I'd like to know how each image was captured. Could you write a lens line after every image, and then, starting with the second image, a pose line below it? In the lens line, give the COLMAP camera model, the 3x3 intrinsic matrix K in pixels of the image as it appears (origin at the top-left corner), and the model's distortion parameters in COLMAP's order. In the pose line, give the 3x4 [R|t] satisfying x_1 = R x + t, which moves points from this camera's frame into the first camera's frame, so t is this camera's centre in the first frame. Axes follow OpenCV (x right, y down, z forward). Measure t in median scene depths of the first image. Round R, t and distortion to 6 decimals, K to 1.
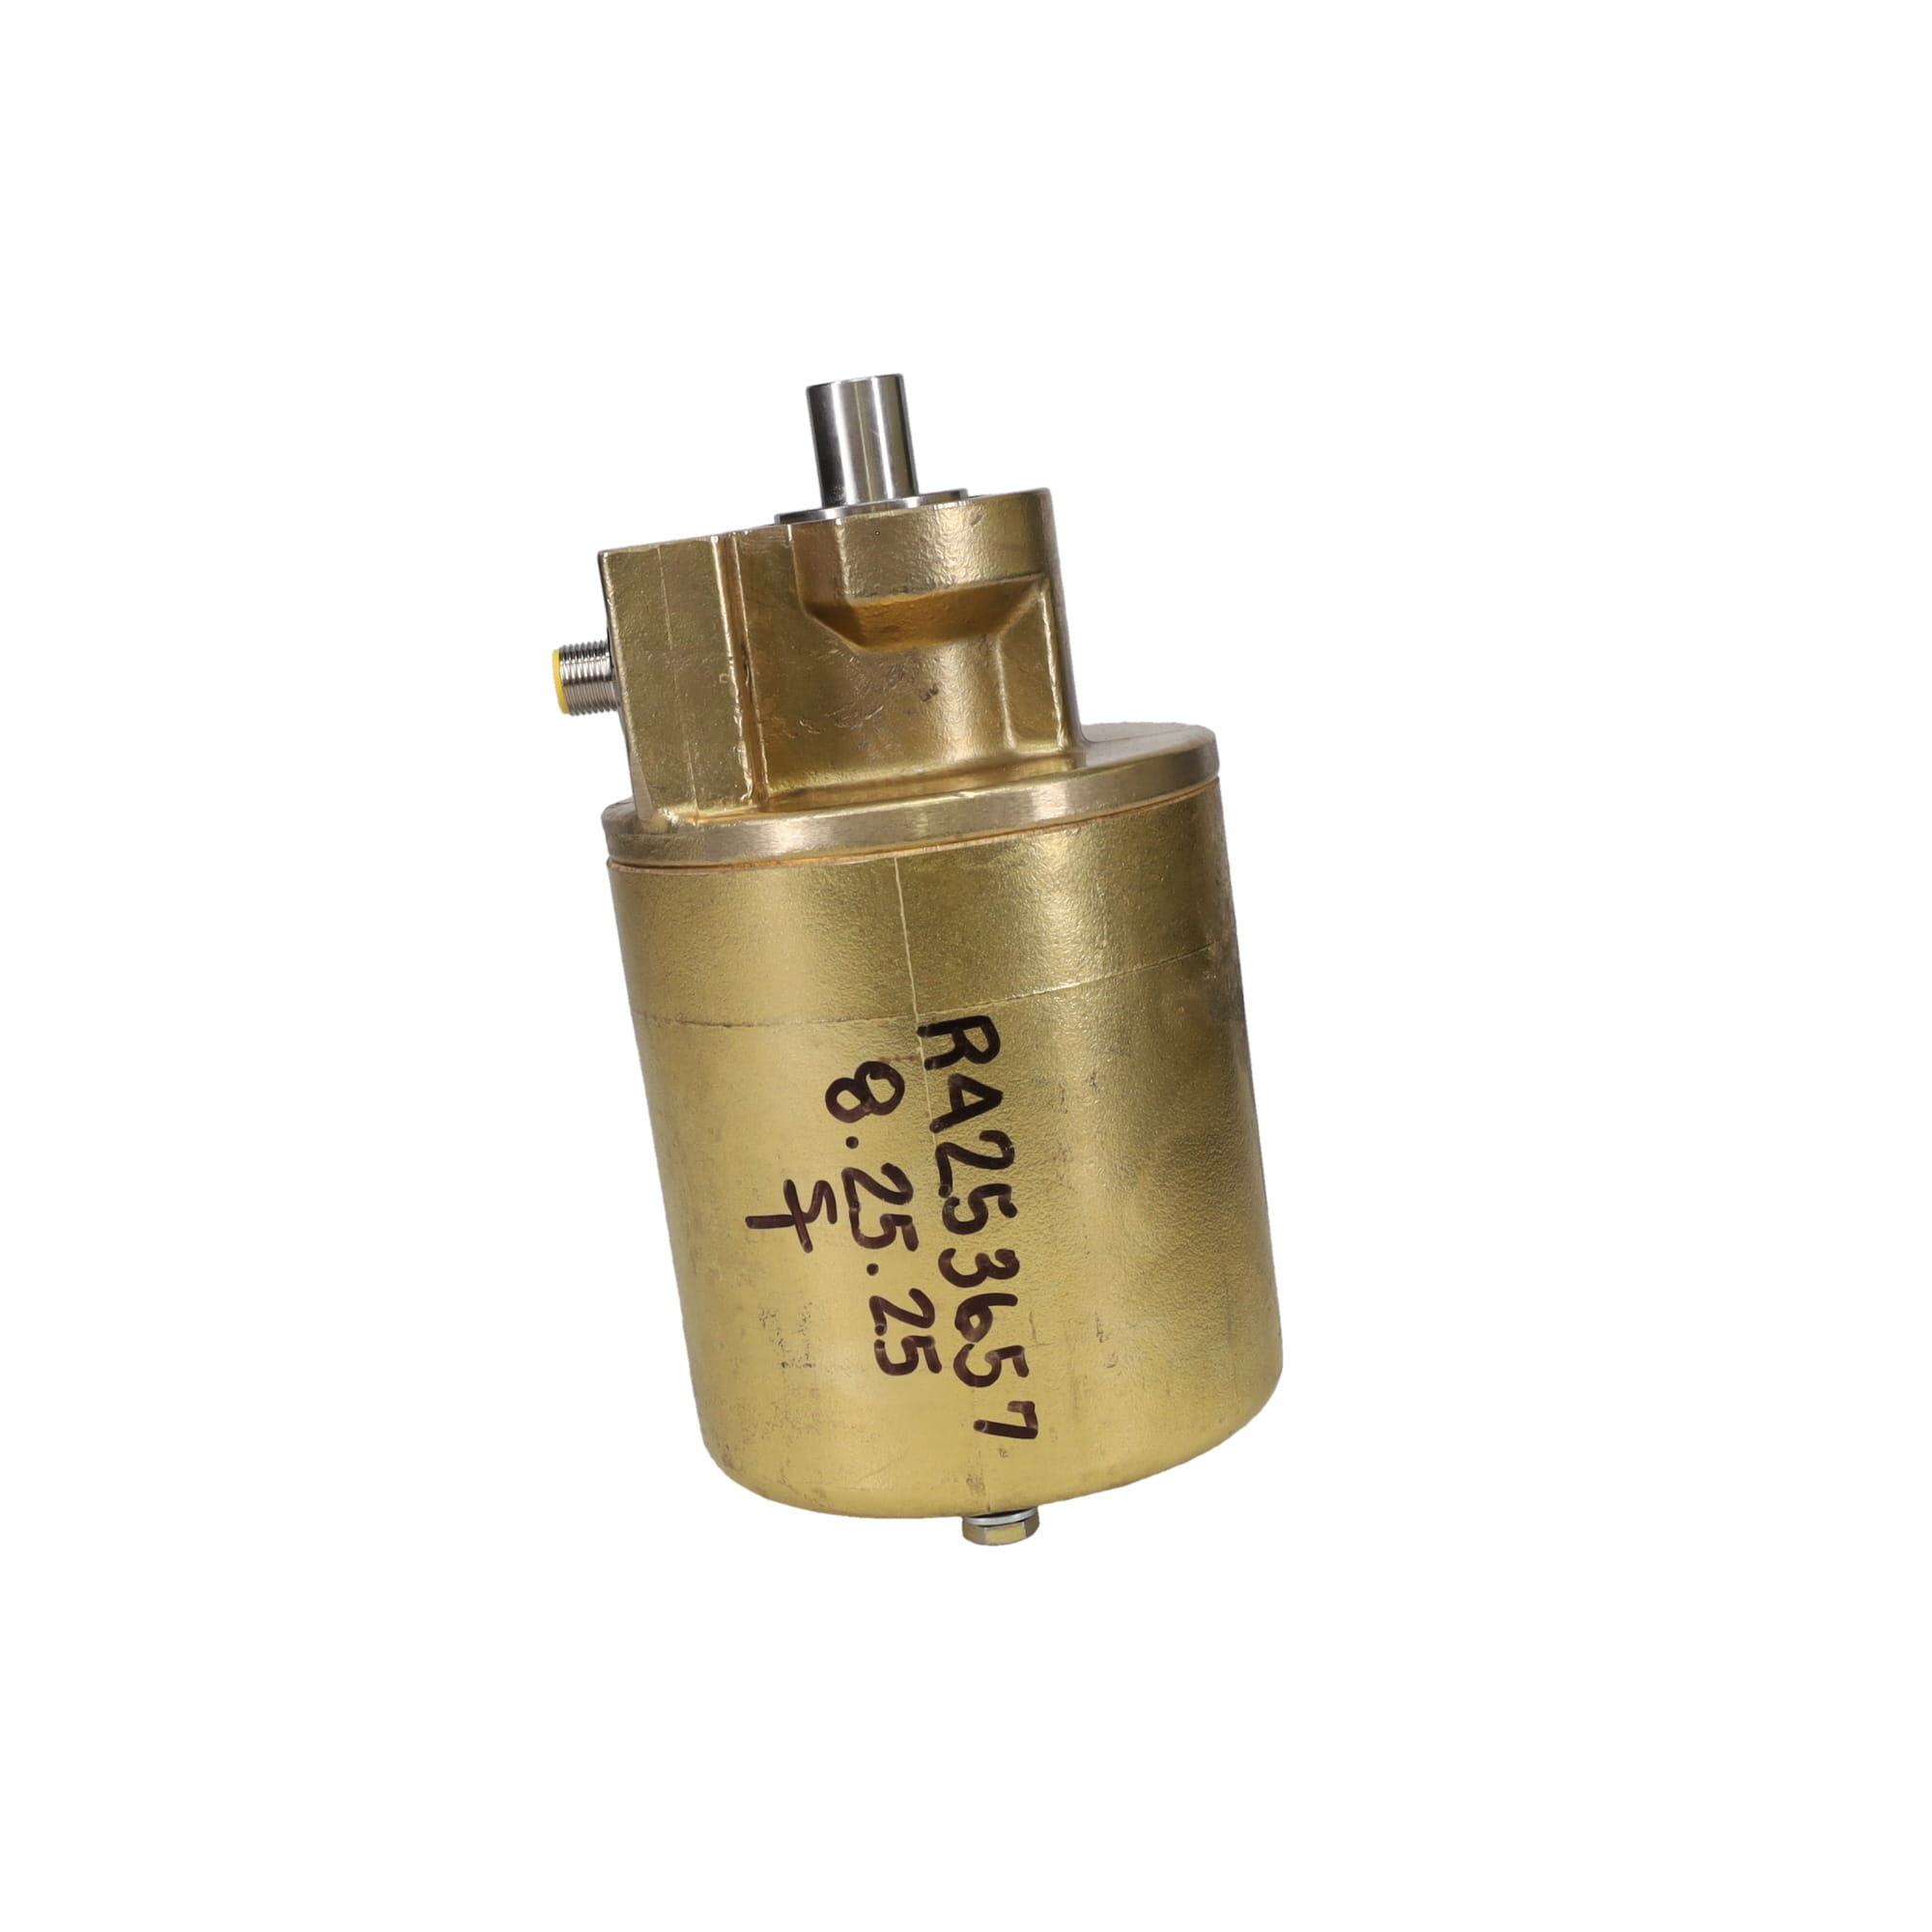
lens RADIAL K [[3234.8, 0, 966.0], [0, 3234.8, 966.0], [0, 0, 1]] dist [-0.042829, 0.015720]
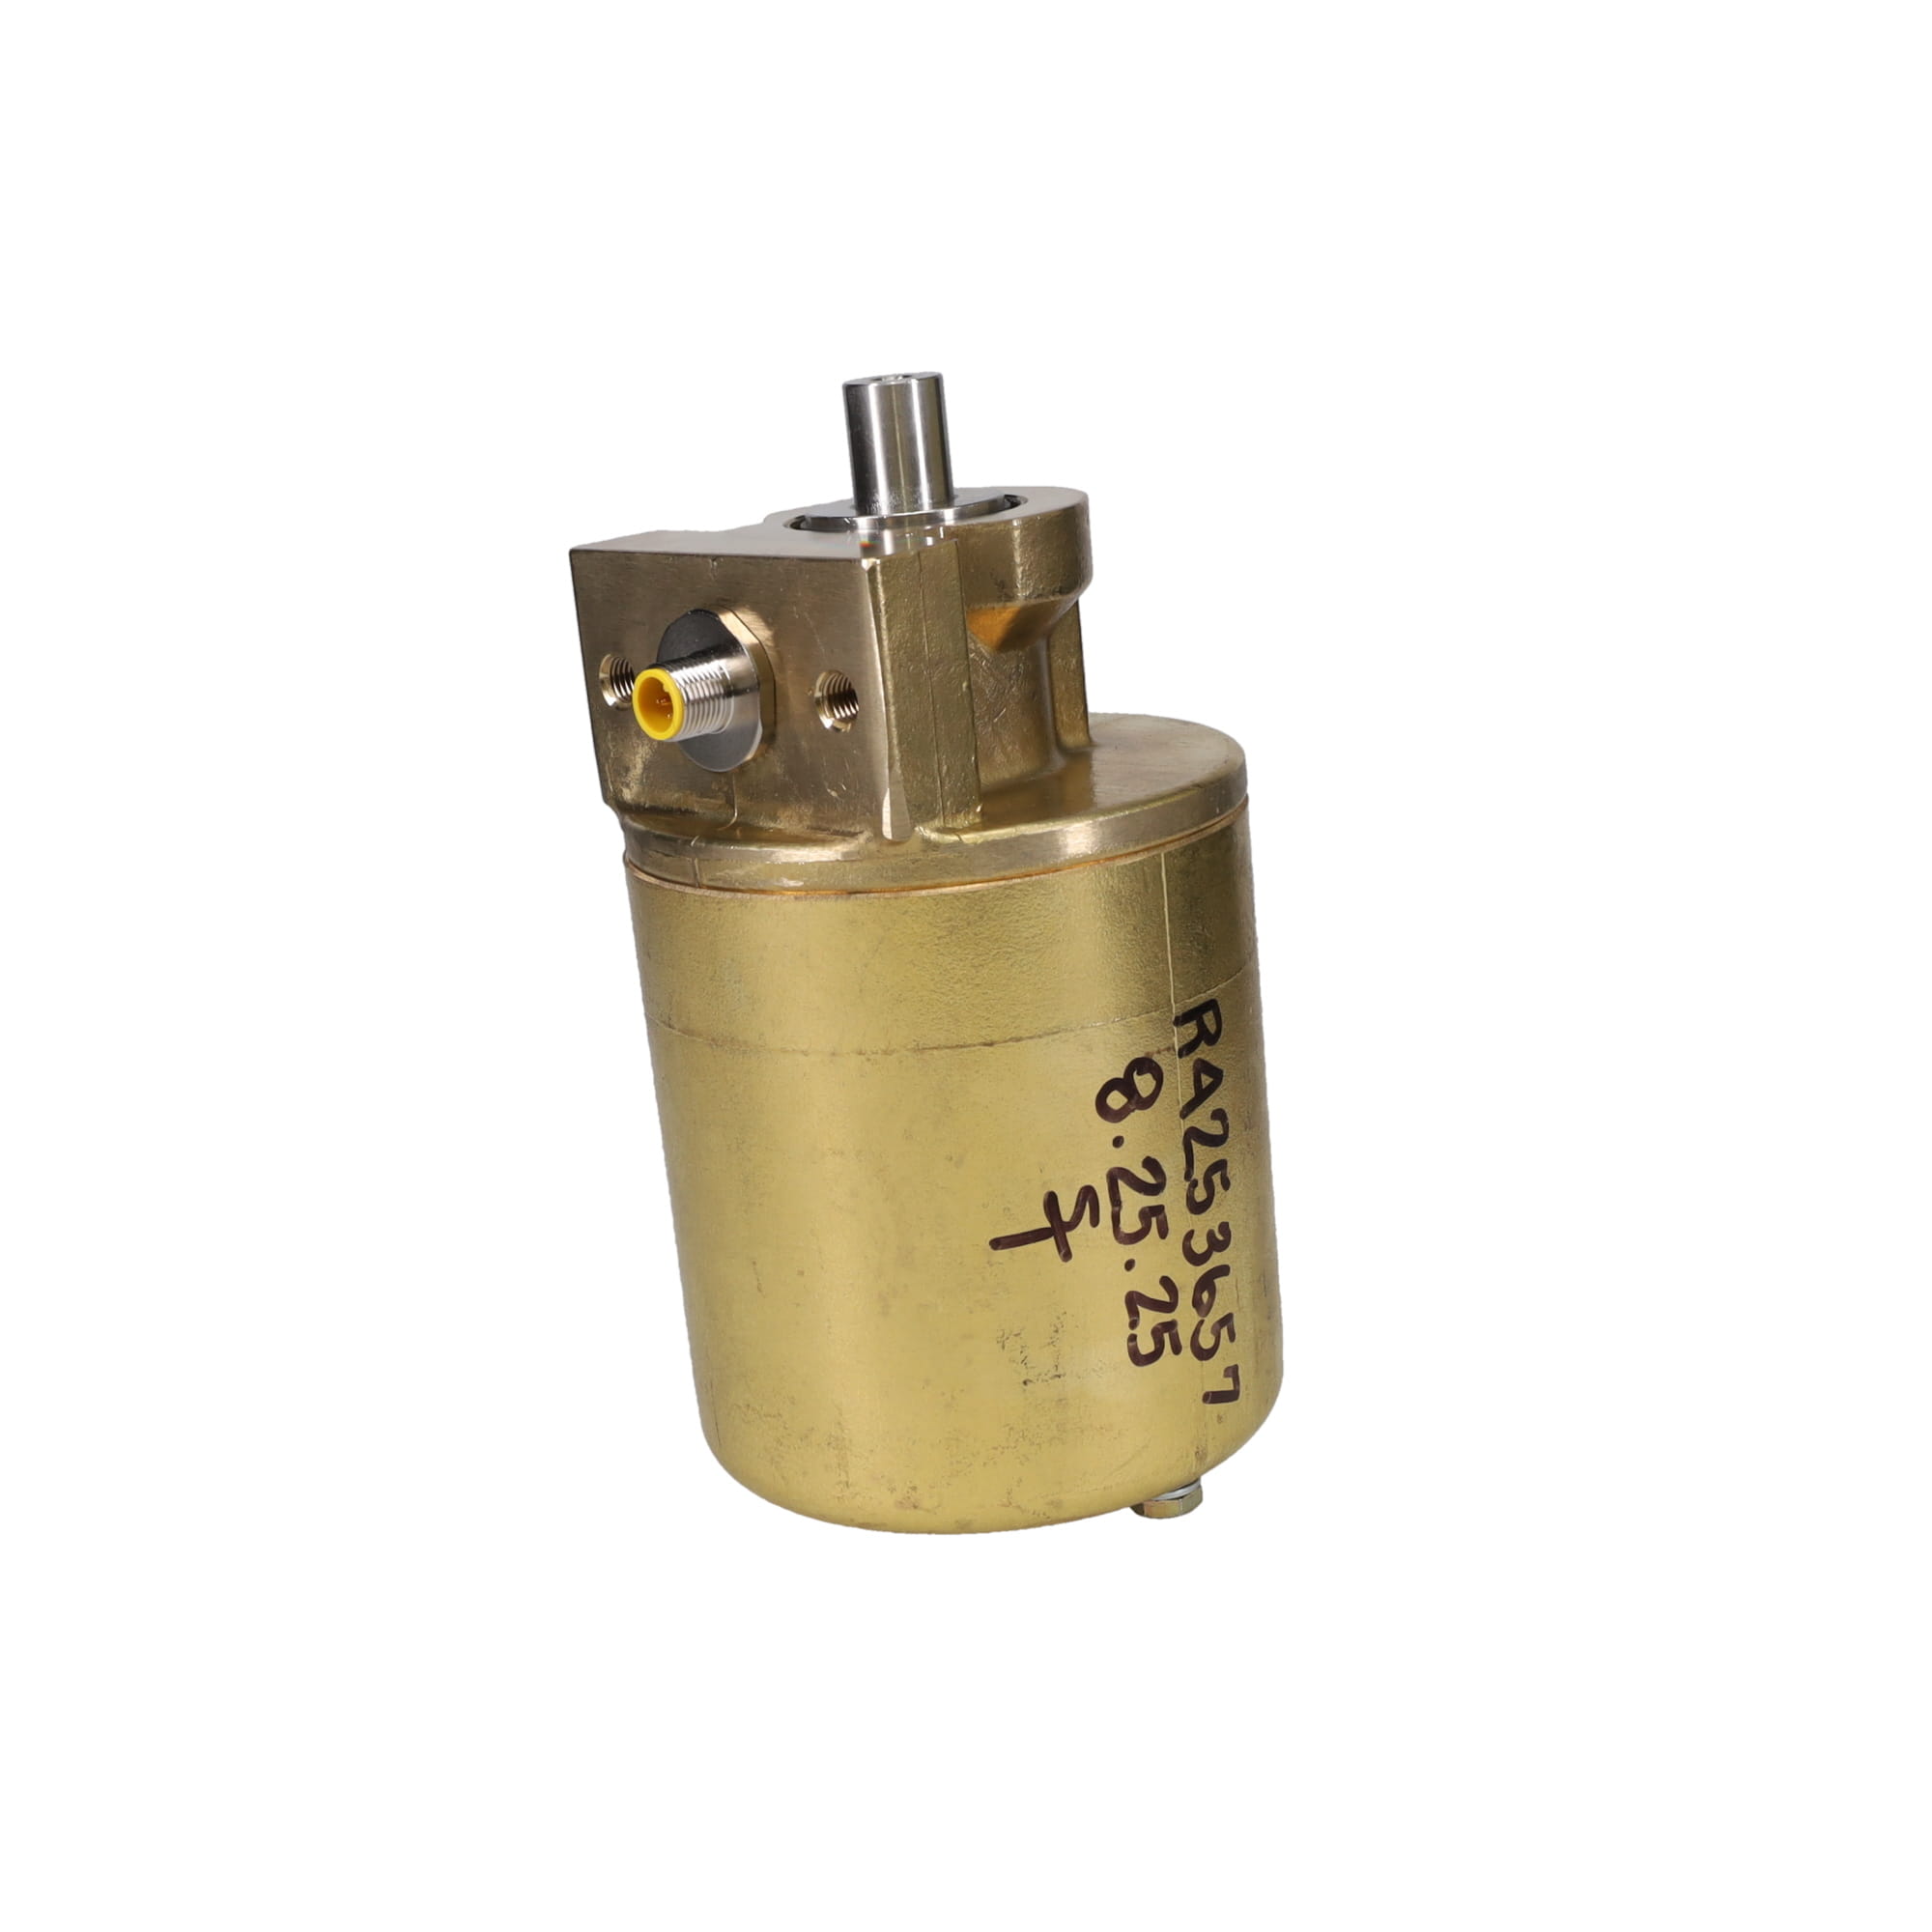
lens RADIAL K [[3234.8, 0, 966.0], [0, 3234.8, 966.0], [0, 0, 1]] dist [-0.042829, 0.015720]
pose [[0.709071, -0.113068, 0.696013, -0.755428], [0.111103, 0.992646, 0.048069, -0.052556], [-0.696330, 0.043245, 0.716418, 0.311413]]
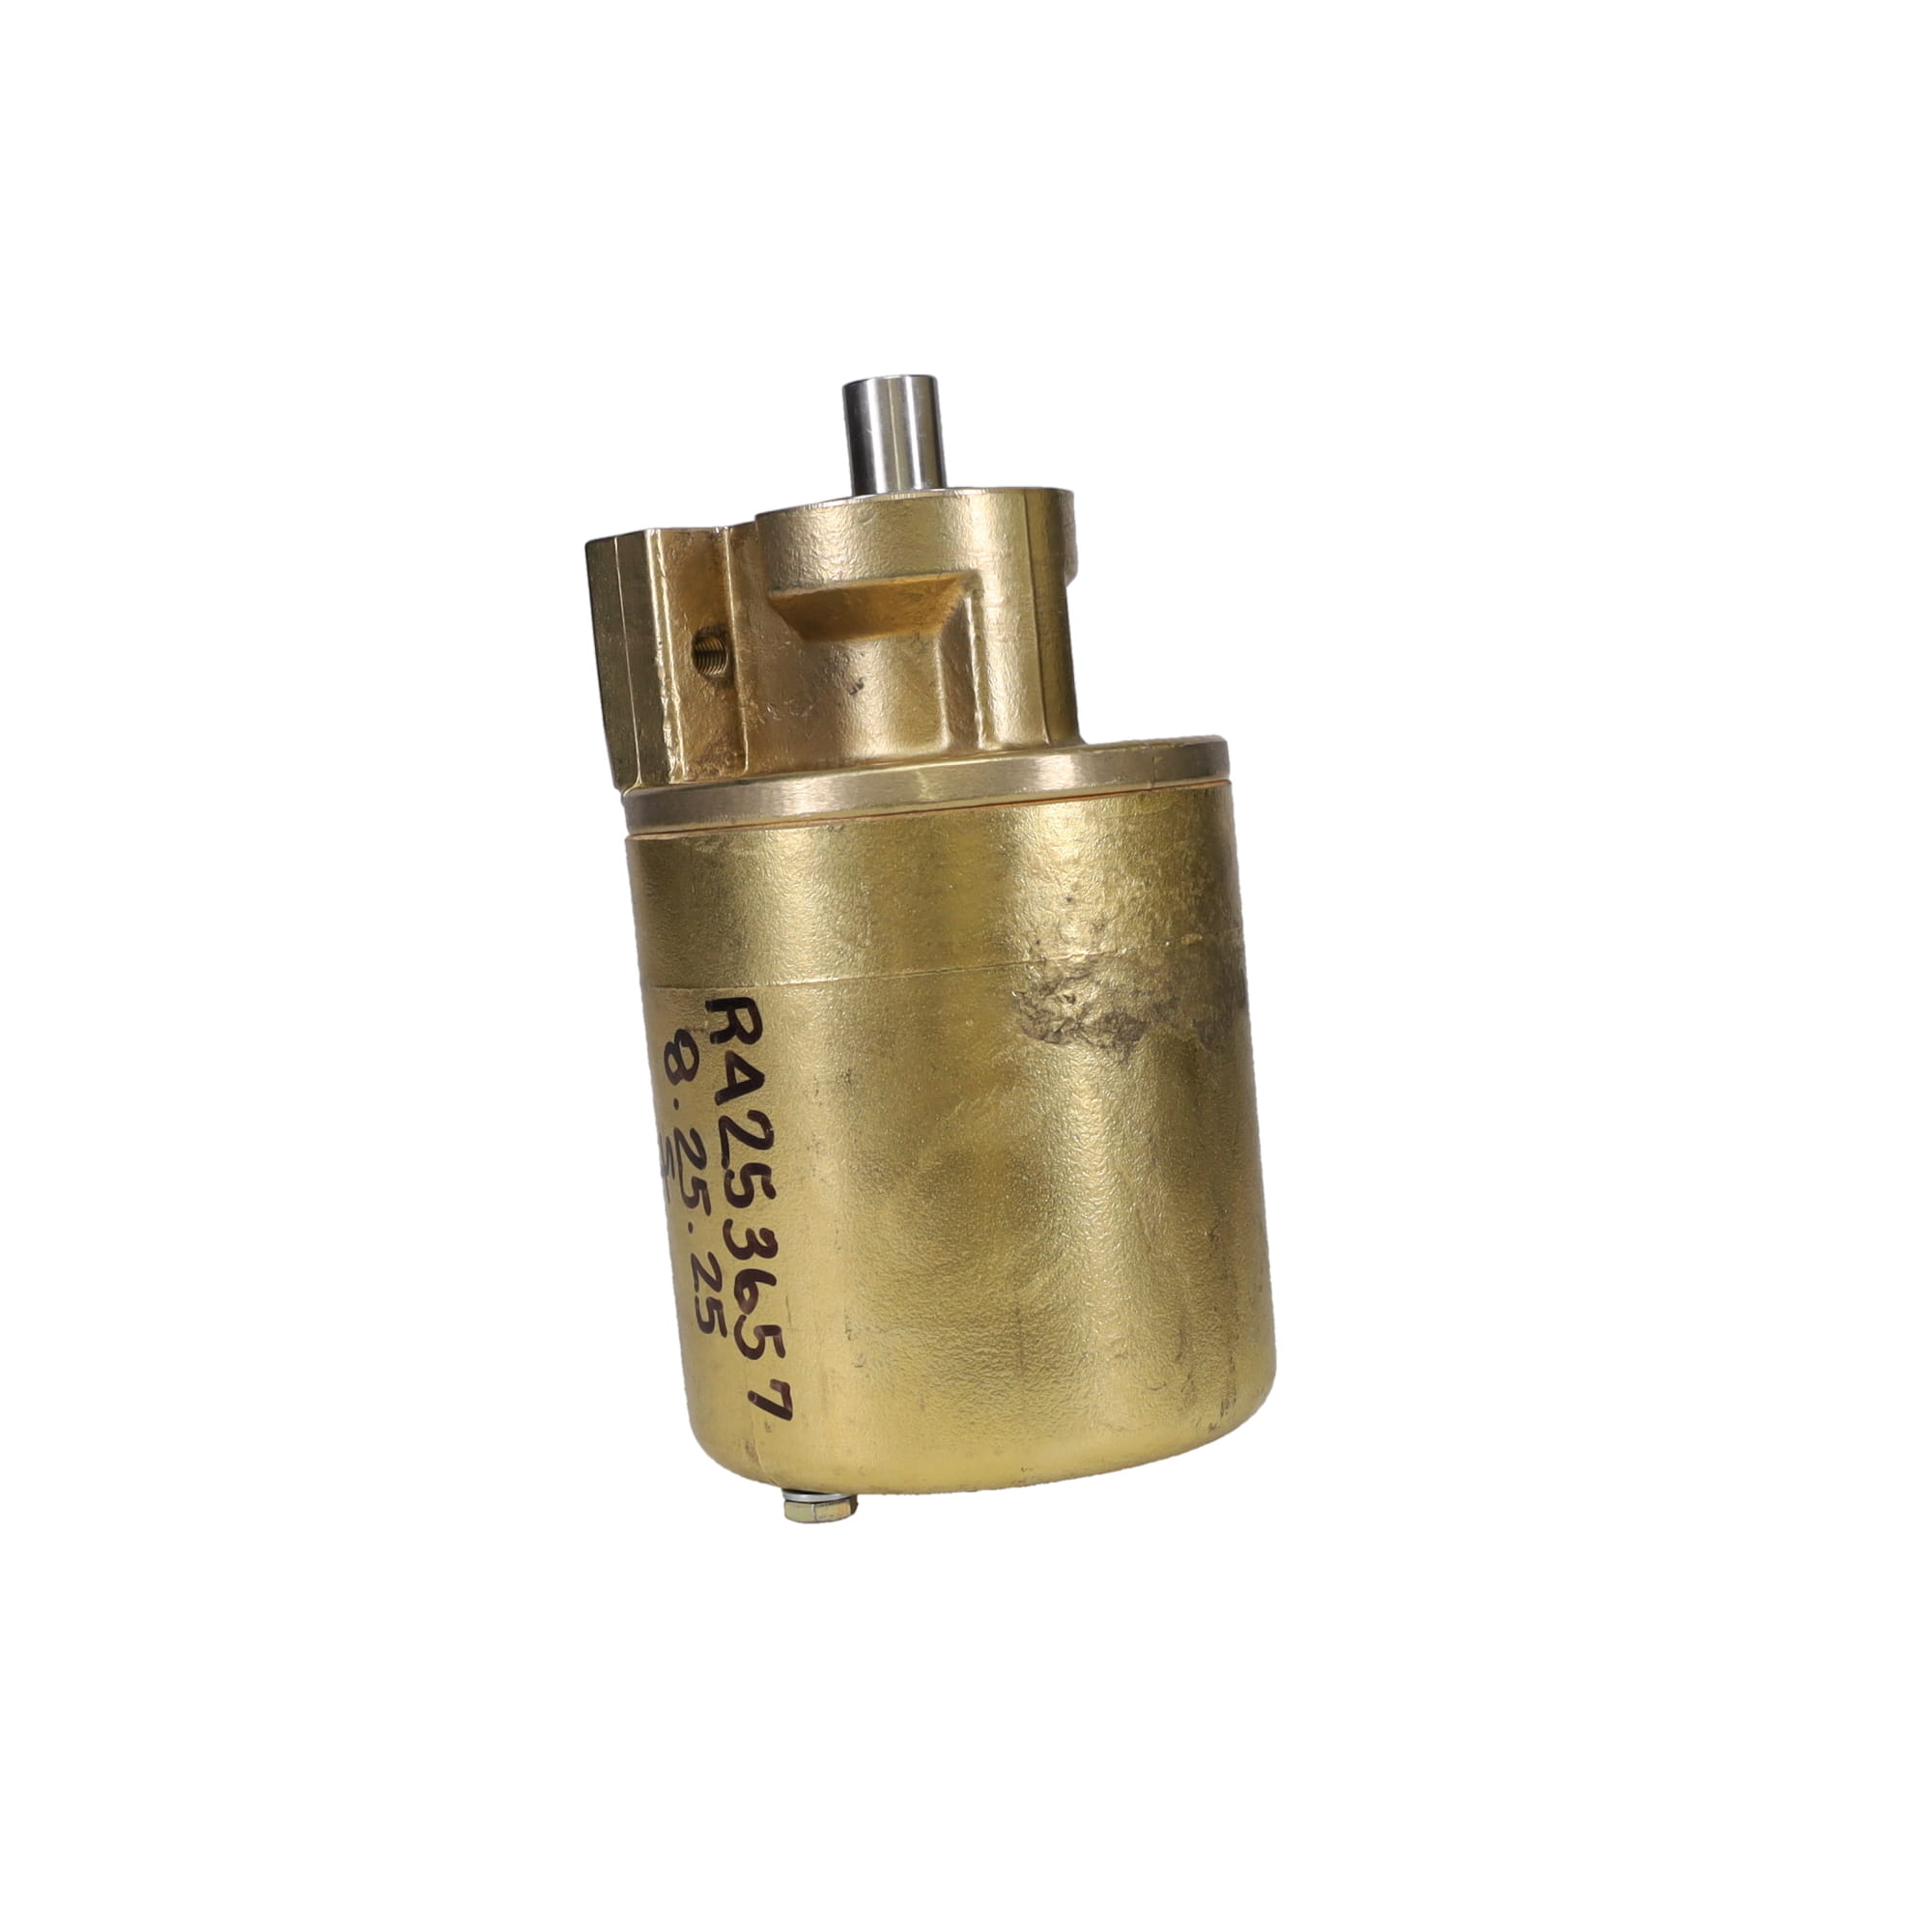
lens RADIAL K [[3234.8, 0, 966.0], [0, 3234.8, 966.0], [0, 0, 1]] dist [-0.042829, 0.015720]
pose [[0.707296, 0.110405, -0.698243, 0.760413], [-0.111922, 0.992760, 0.043600, -0.046648], [0.698001, 0.047310, 0.714532, 0.307463]]
